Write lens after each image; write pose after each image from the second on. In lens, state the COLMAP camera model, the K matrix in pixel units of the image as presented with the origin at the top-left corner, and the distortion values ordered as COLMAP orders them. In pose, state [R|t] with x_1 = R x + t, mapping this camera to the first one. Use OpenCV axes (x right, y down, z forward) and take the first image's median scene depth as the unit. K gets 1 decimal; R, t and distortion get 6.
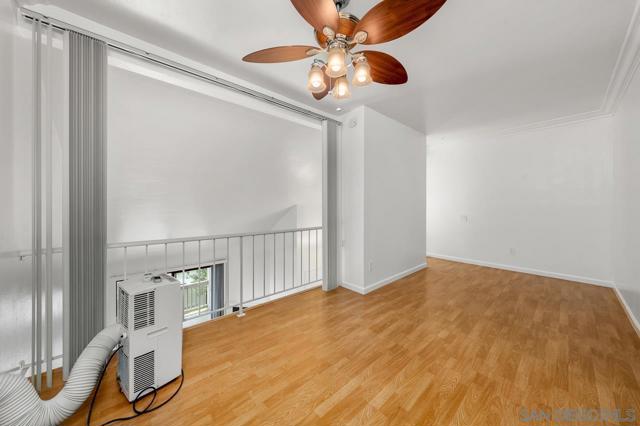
lens RADIAL K [[222.9, 0, 323.0], [0, 222.9, 209.7], [0, 0, 1]] dist [-0.001345, 0.000209]
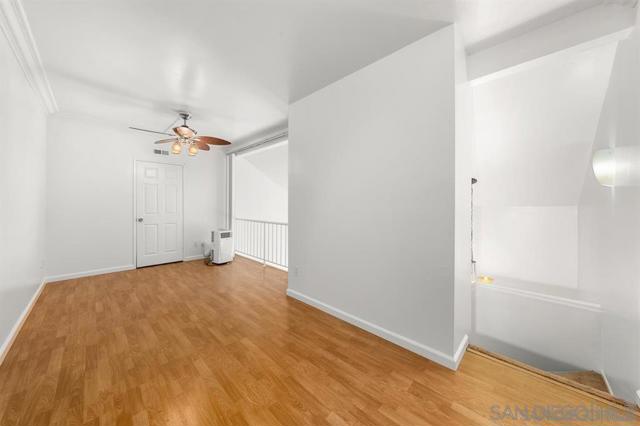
lens RADIAL K [[222.9, 0, 323.1], [0, 222.9, 206.8], [0, 0, 1]] dist [-0.001345, 0.000209]
pose [[0.067401, -0.001964, -0.997724, 1.700199], [-0.026232, 0.999649, -0.003740, -0.020167], [0.997381, 0.026425, 0.067326, 1.547650]]
